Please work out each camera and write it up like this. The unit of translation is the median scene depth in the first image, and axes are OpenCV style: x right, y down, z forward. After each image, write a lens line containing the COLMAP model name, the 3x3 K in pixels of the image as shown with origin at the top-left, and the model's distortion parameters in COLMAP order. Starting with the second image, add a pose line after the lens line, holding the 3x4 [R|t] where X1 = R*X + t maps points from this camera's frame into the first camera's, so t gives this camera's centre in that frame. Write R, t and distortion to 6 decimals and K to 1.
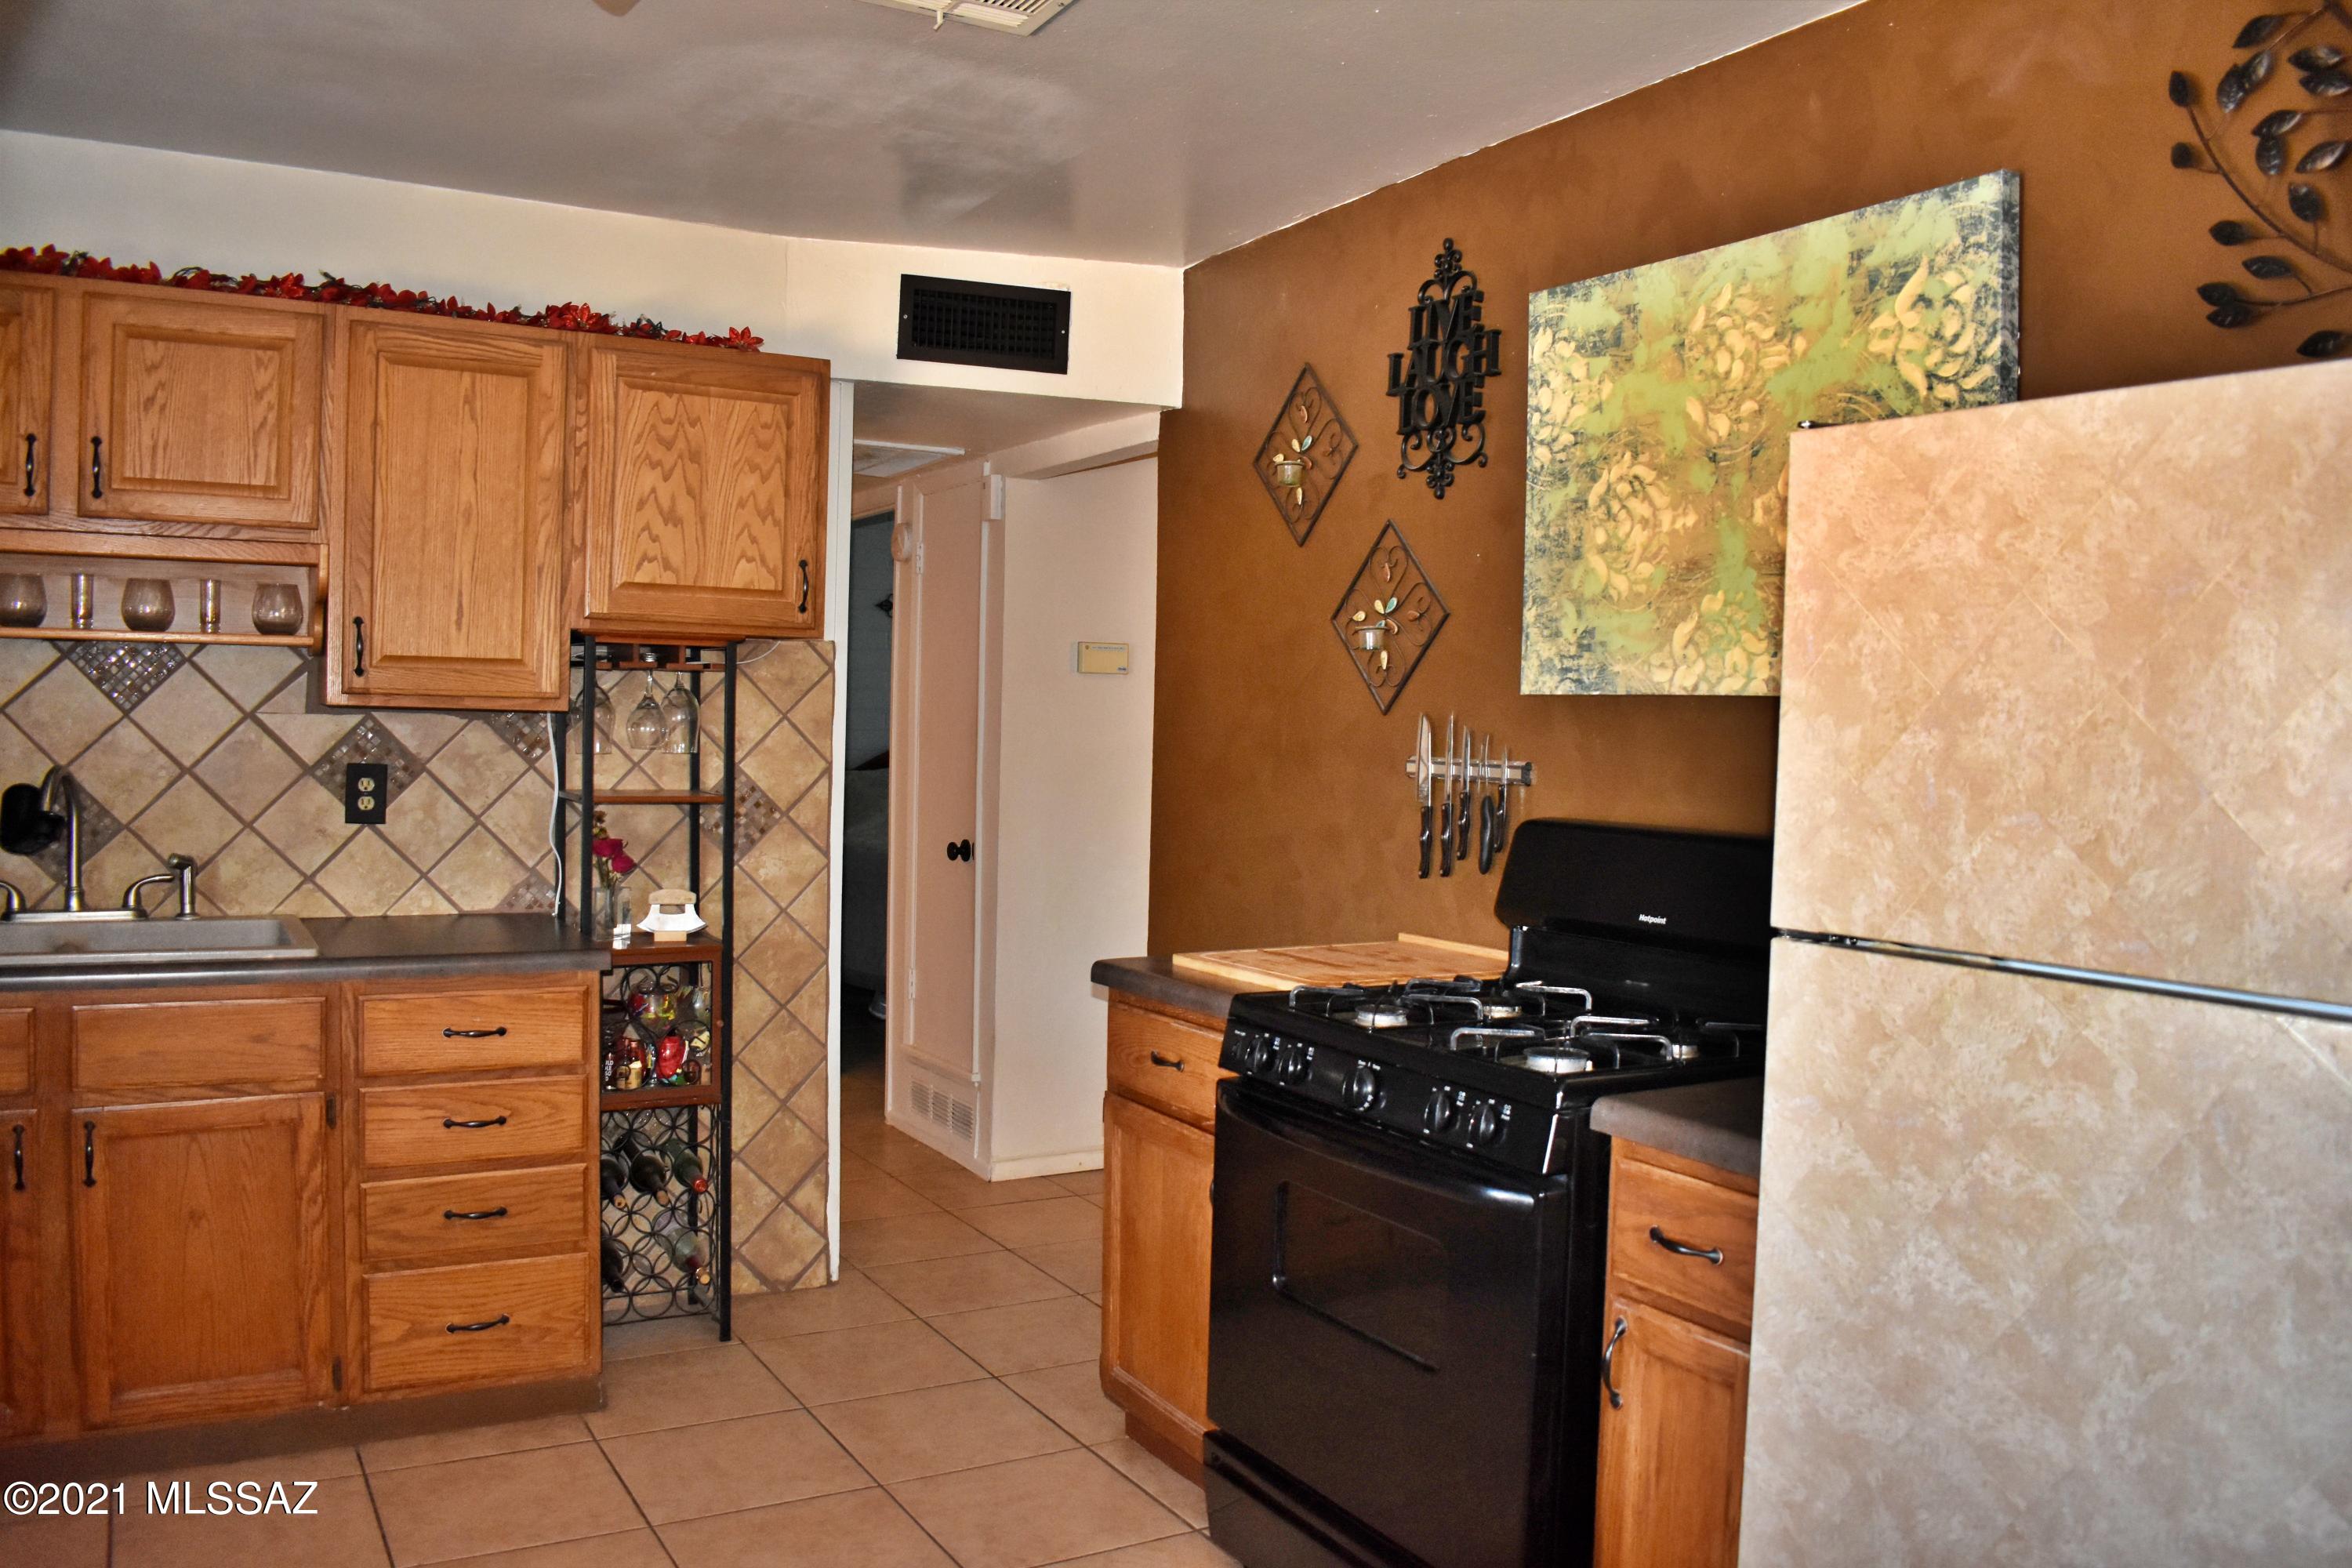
lens RADIAL K [[1821.0, 0, 1177.2], [0, 1821.0, 777.4], [0, 0, 1]] dist [-0.098148, 0.016833]
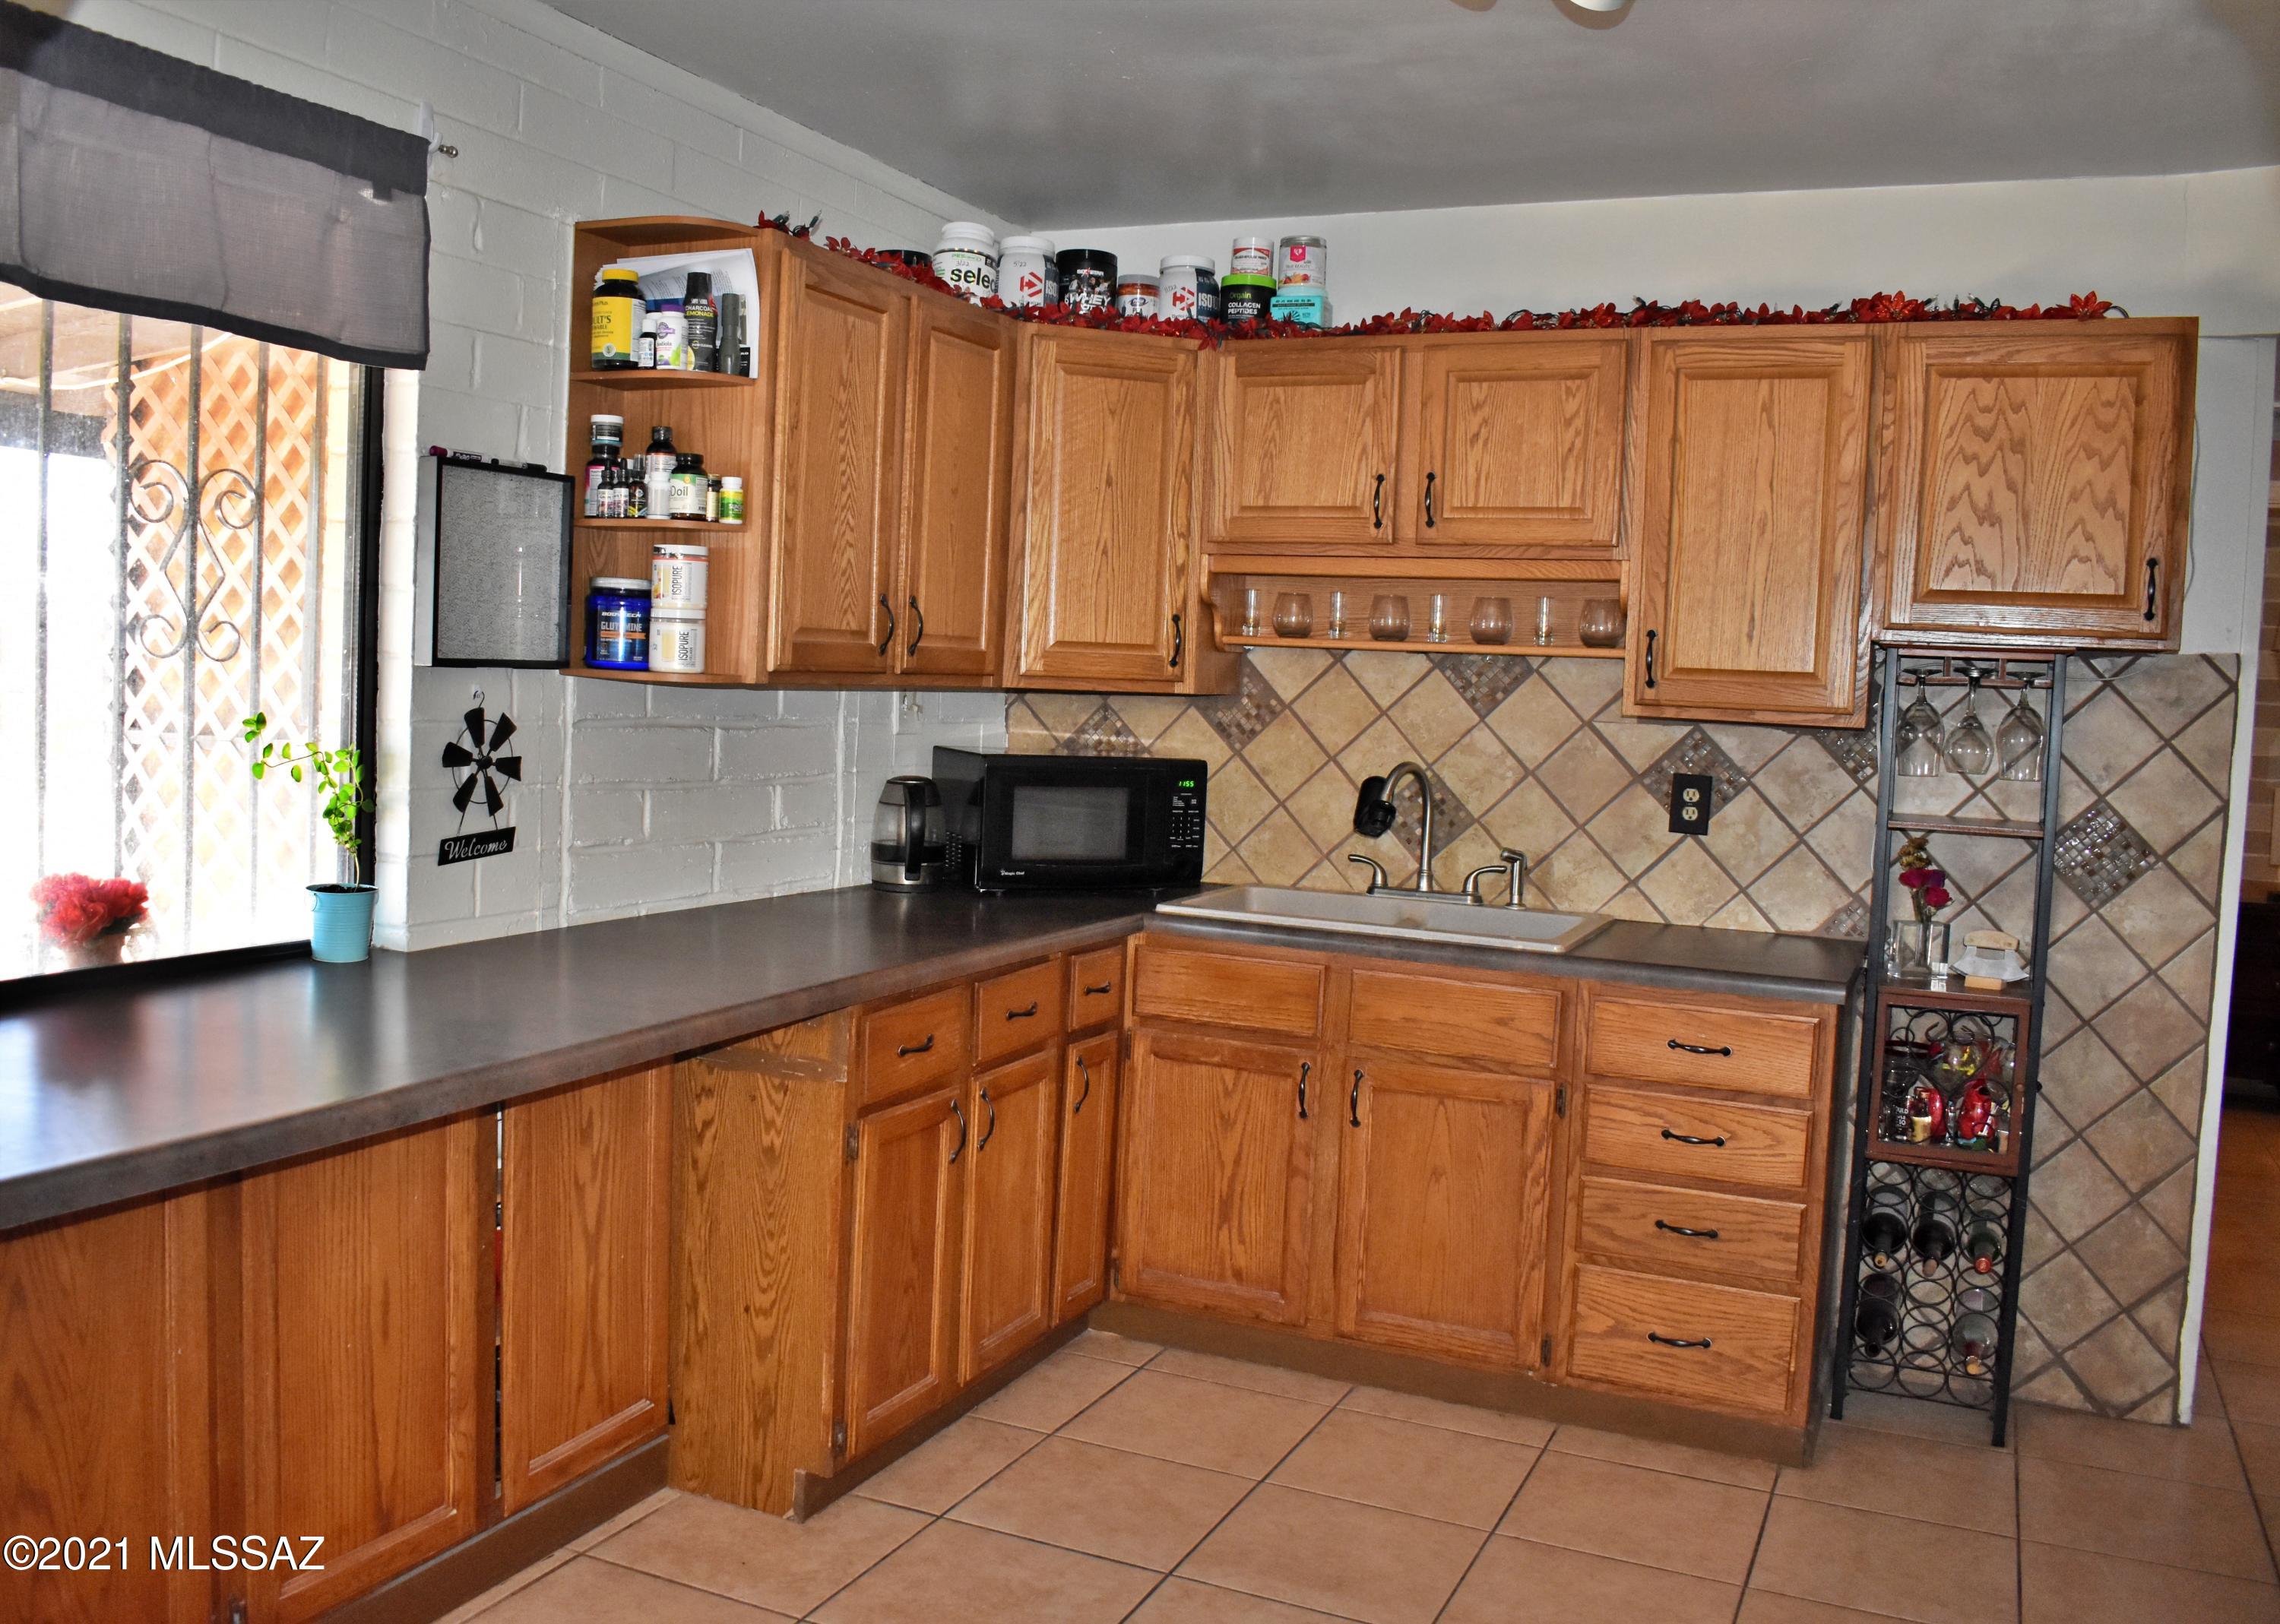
lens RADIAL K [[1933.6, 0, 1071.0], [0, 1933.6, 787.0], [0, 0, 1]] dist [-0.096389, 0.016967]
pose [[0.561227, 0.049193, -0.826199, 0.254553], [-0.053163, 0.998313, 0.023328, -0.007559], [0.825953, 0.030831, 0.562896, 0.101696]]
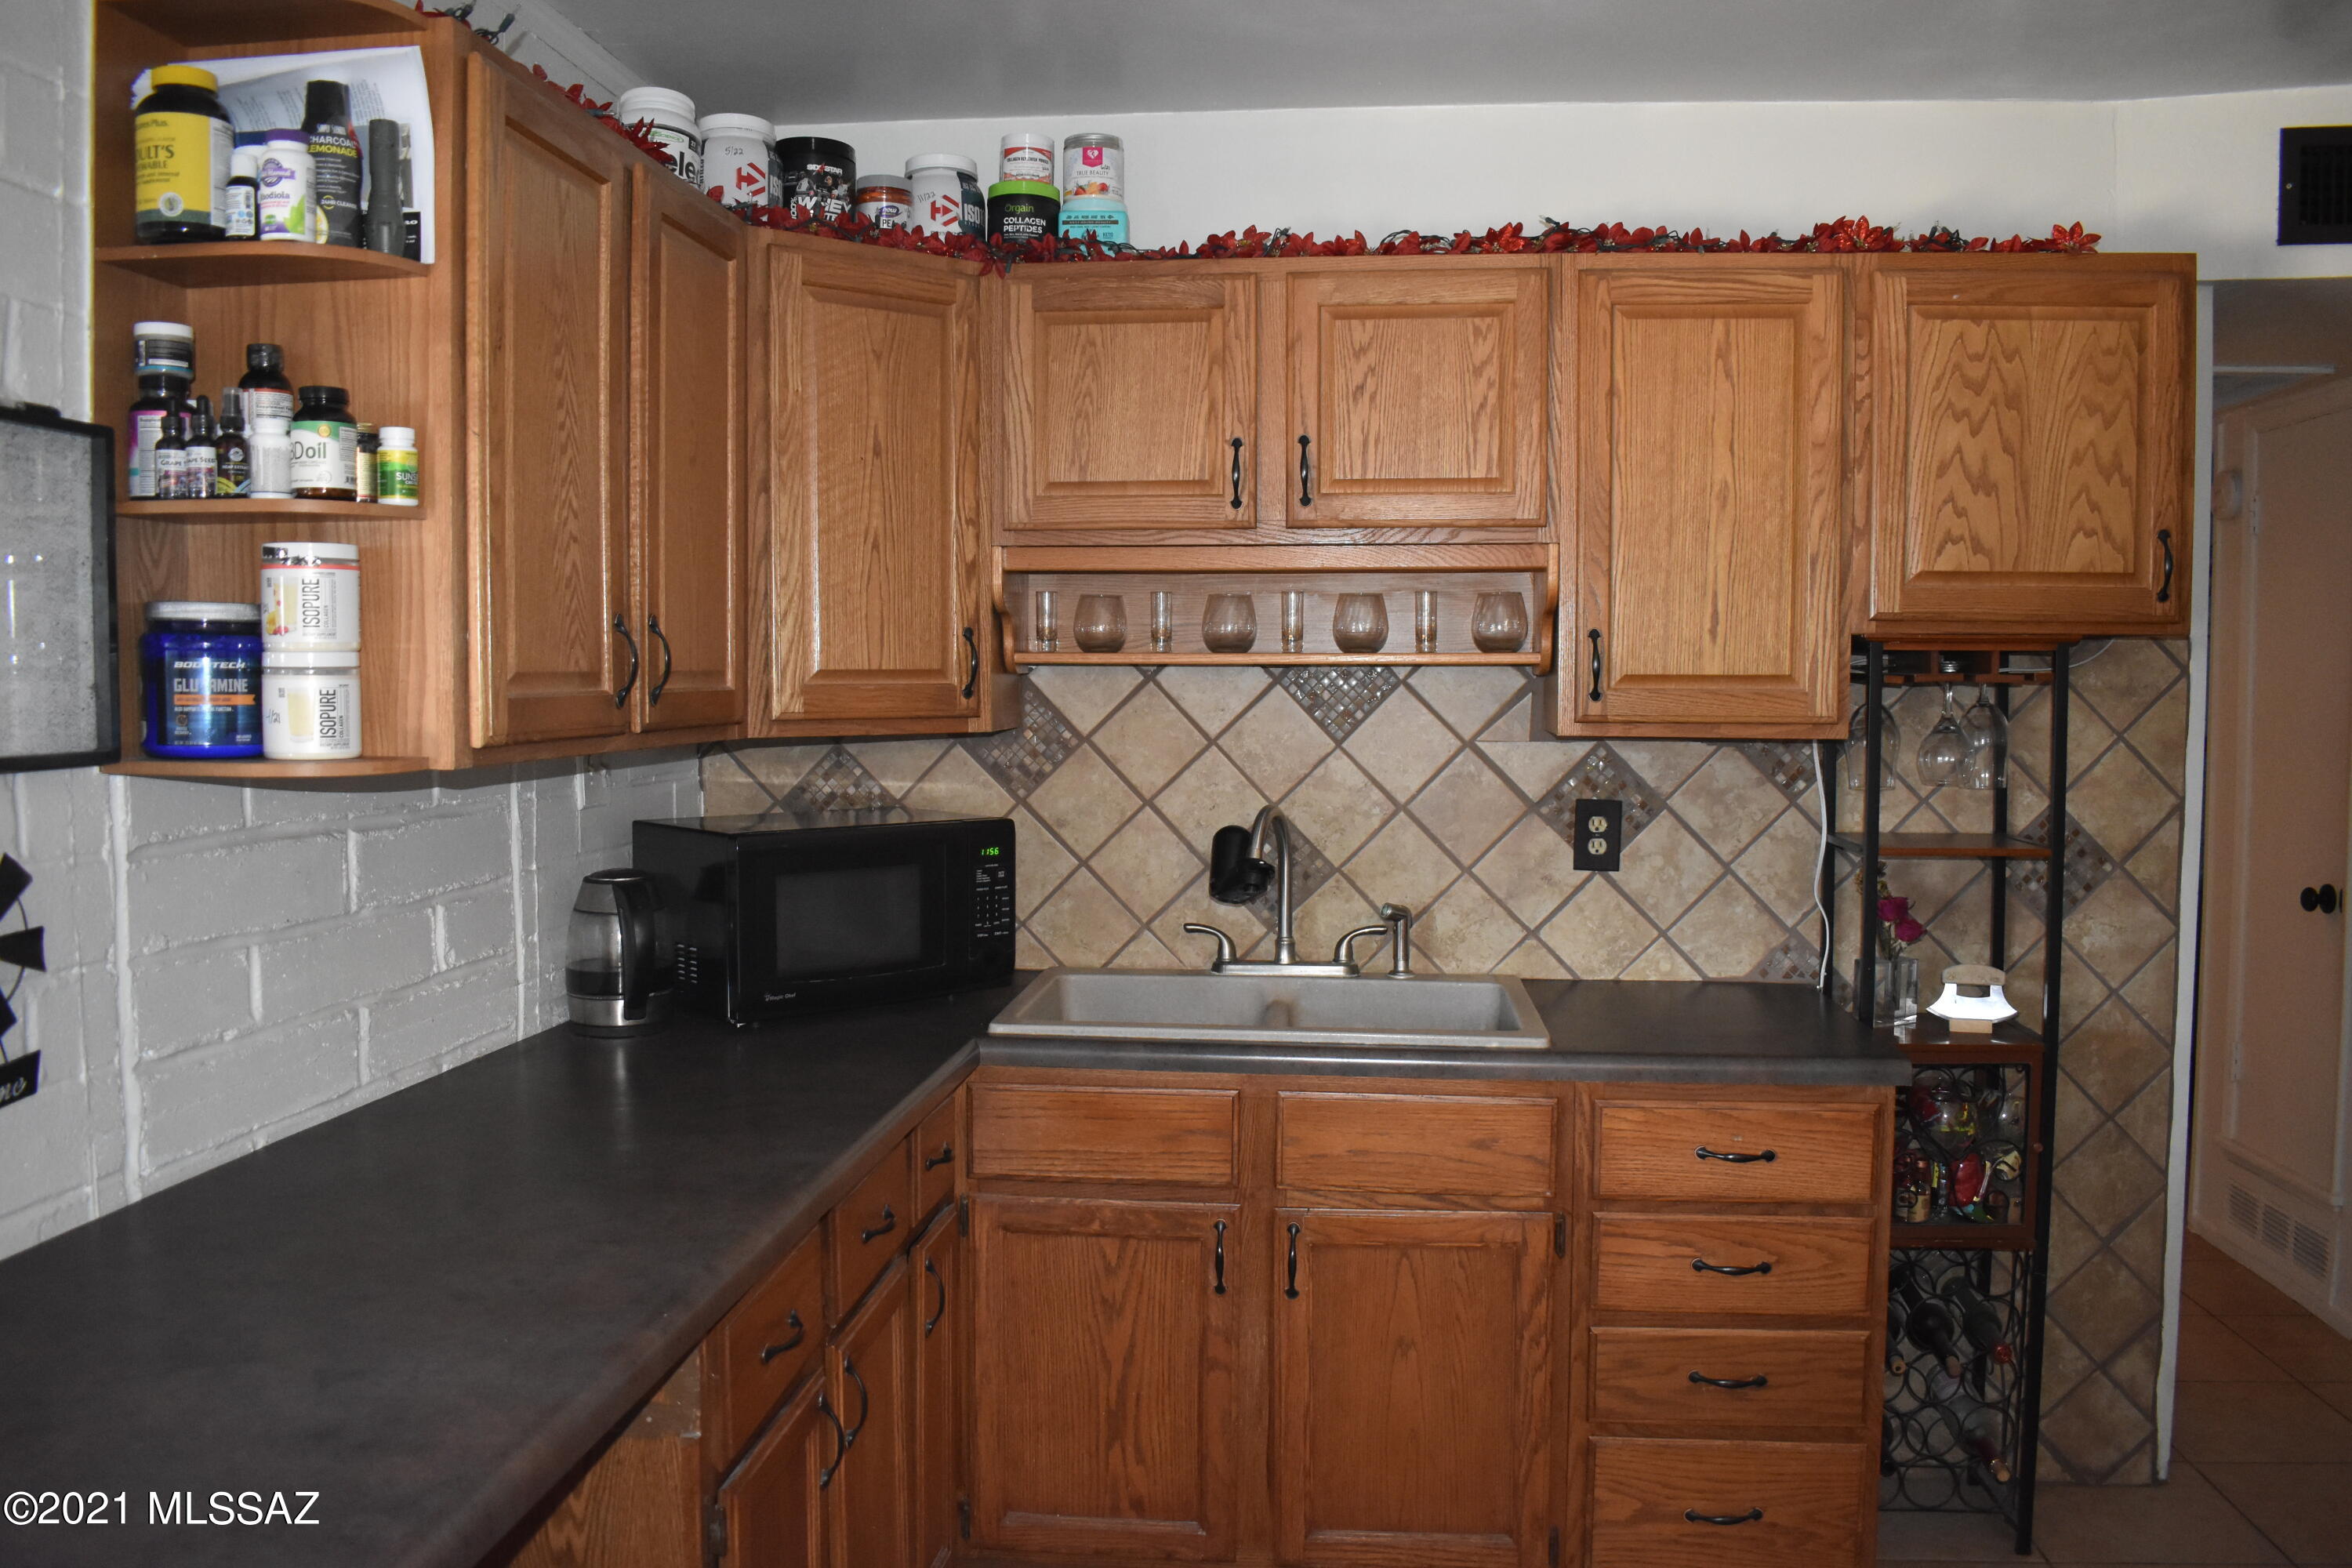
lens RADIAL K [[1821.0, 0, 1172.4], [0, 1821.0, 780.1], [0, 0, 1]] dist [-0.098148, 0.016833]
pose [[0.807304, 0.011225, -0.590029, -0.115532], [-0.000608, 0.999834, 0.018190, -0.033595], [0.590135, -0.014326, 0.807177, 0.197070]]
